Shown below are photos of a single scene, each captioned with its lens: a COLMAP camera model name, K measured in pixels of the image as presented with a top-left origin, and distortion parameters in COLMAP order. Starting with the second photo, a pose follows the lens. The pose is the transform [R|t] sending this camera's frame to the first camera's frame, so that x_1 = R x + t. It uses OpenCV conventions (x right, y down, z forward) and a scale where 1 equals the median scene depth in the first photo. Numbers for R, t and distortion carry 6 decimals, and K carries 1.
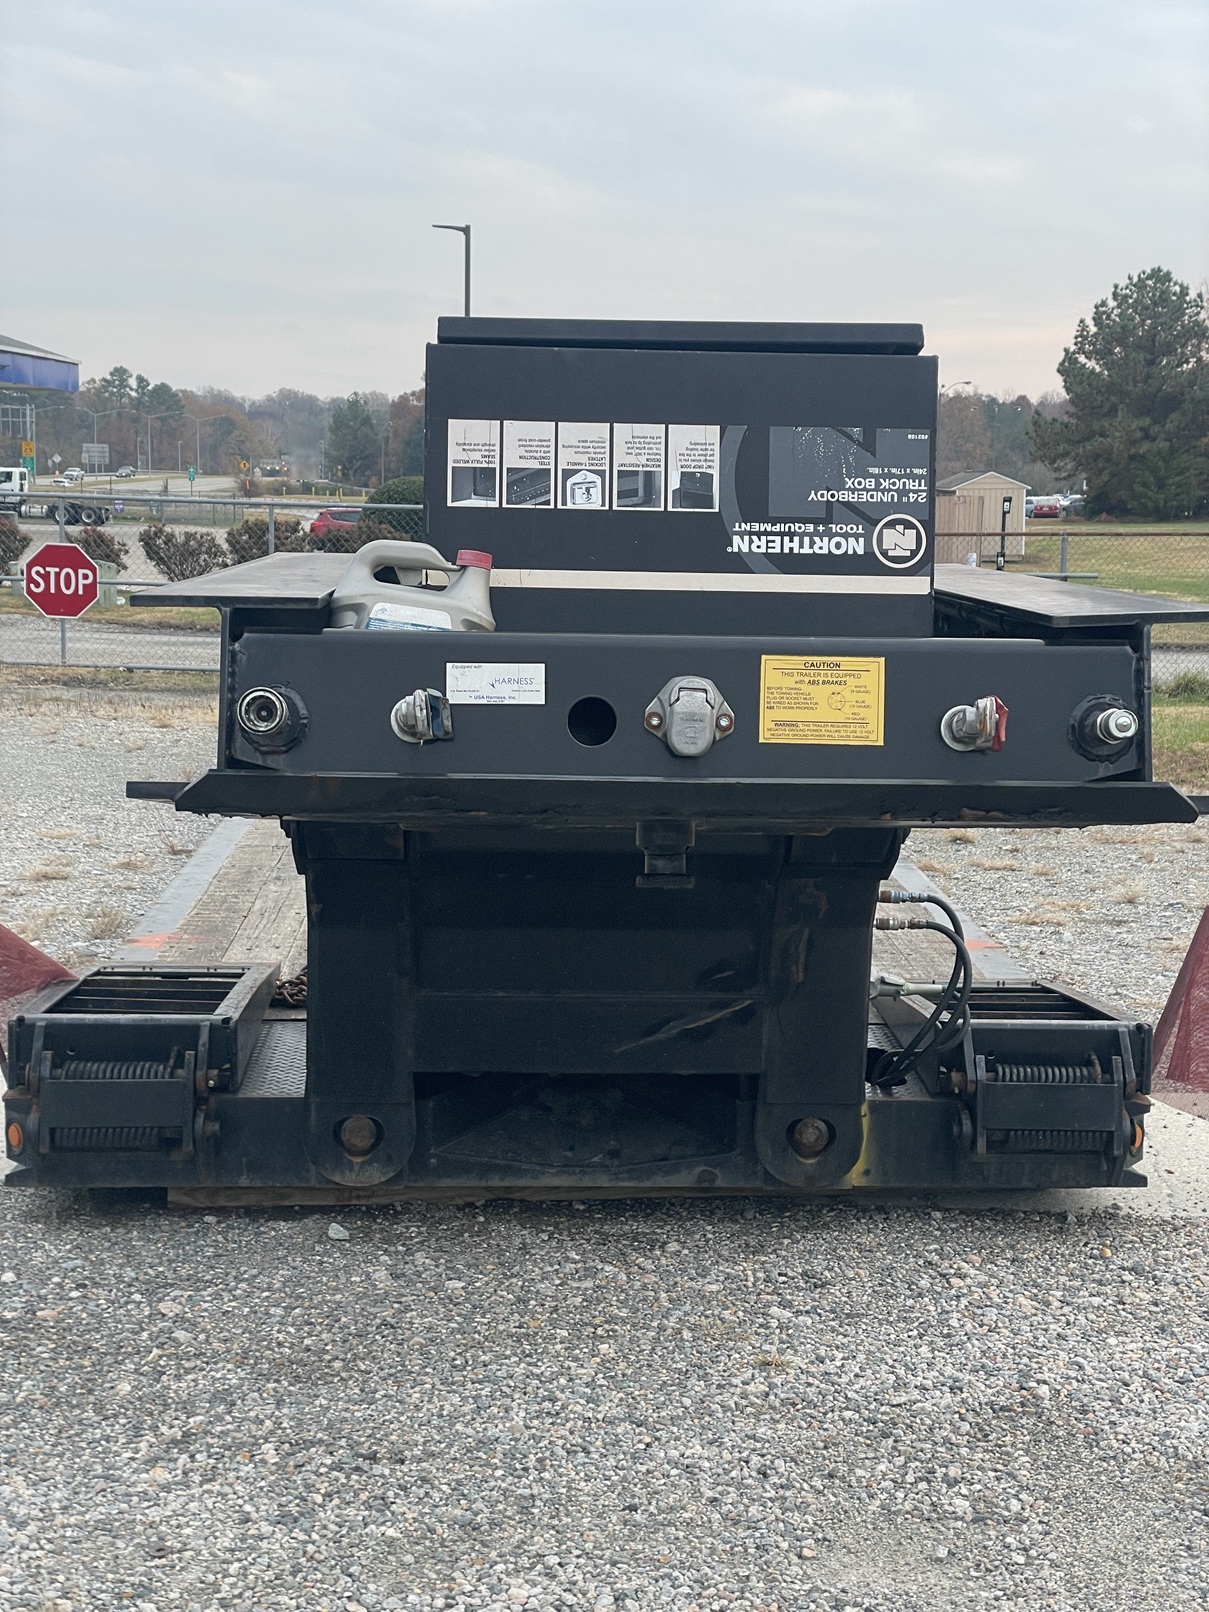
lens RADIAL K [[2418.7, 0, 604.5], [0, 2418.7, 806.0], [0, 0, 1]] dist [-0.029301, 1.334969]
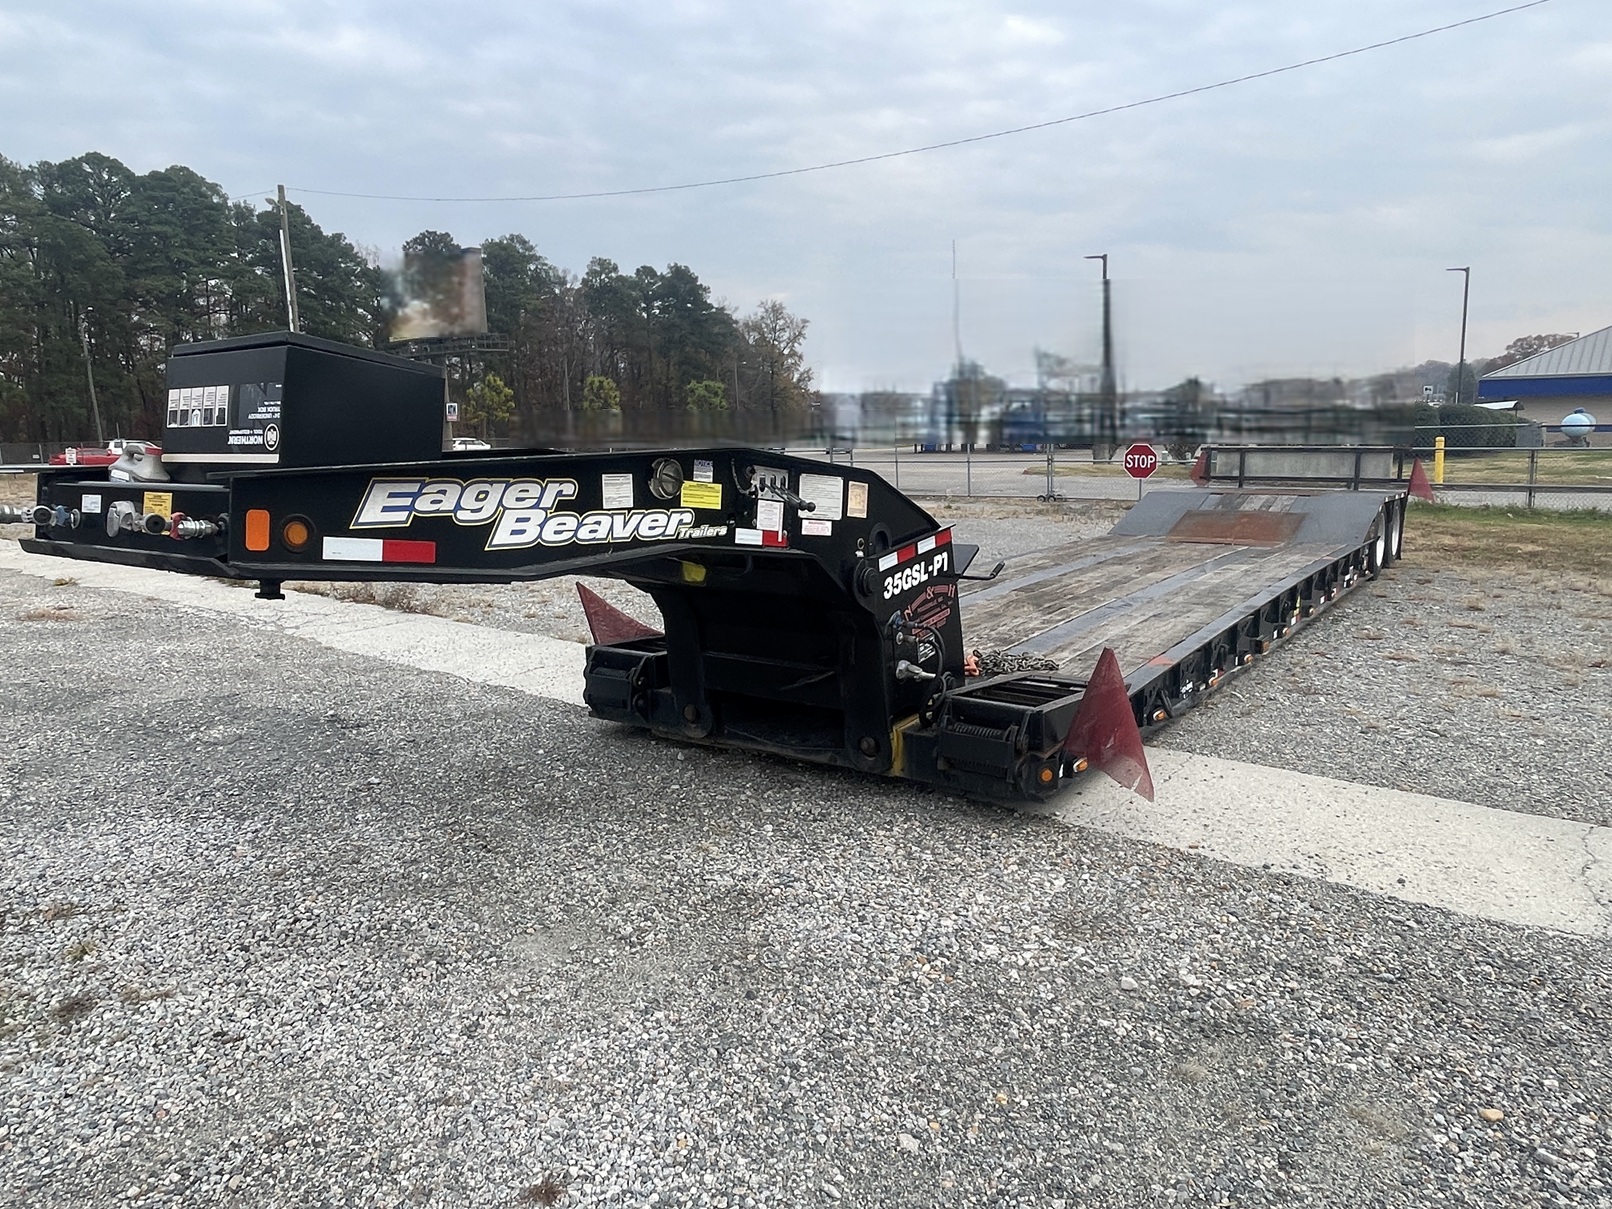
lens RADIAL K [[1074.8, 0, 806.0], [0, 1074.8, 604.5], [0, 0, 1]] dist [-0.005552, -0.003508]
pose [[0.788287, 0.066693, -0.611682, 0.744791], [-0.043287, 0.997656, 0.052991, -0.024937], [0.613783, -0.015294, 0.789327, 0.393943]]
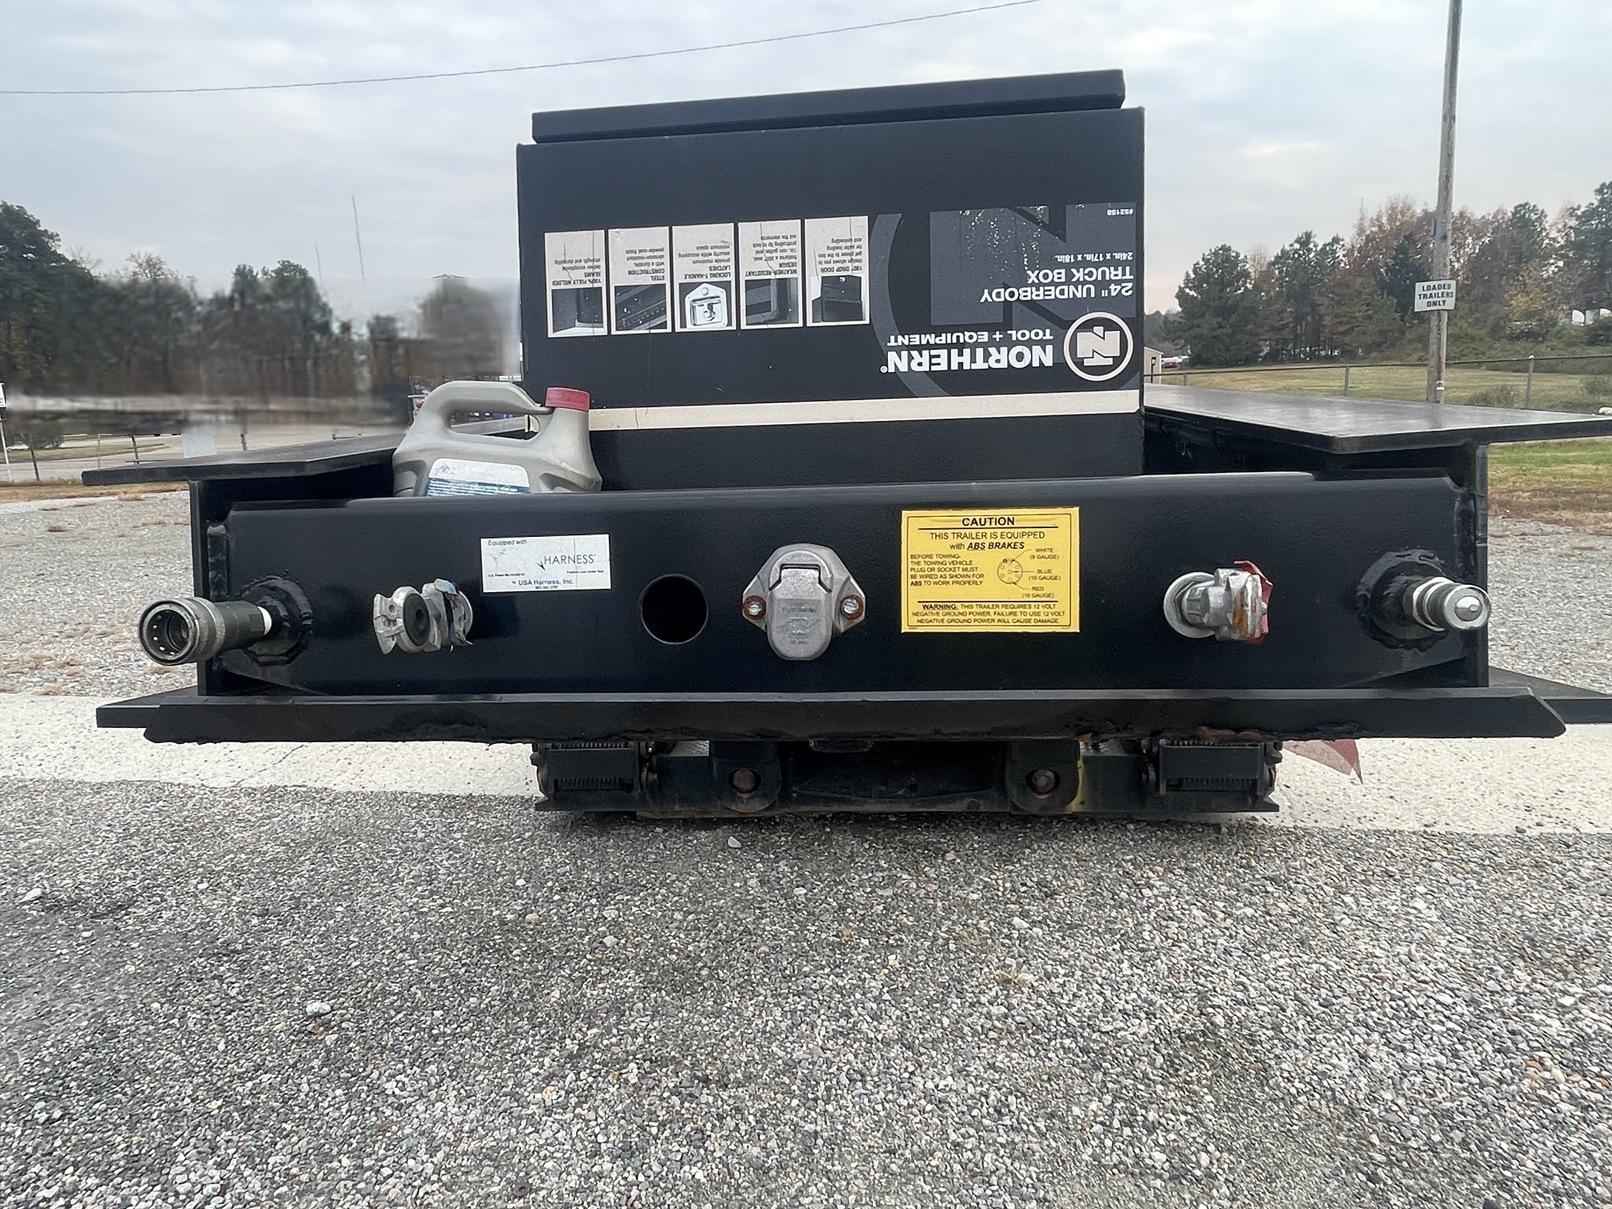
lens RADIAL K [[1067.6, 0, 797.7], [0, 1067.6, 604.1], [0, 0, 1]] dist [0.007555, -0.015460]
pose [[0.987484, -0.025026, -0.155724, 0.054441], [0.037804, 0.996106, 0.079642, -0.040165], [0.153124, -0.084532, 0.984585, 0.447158]]
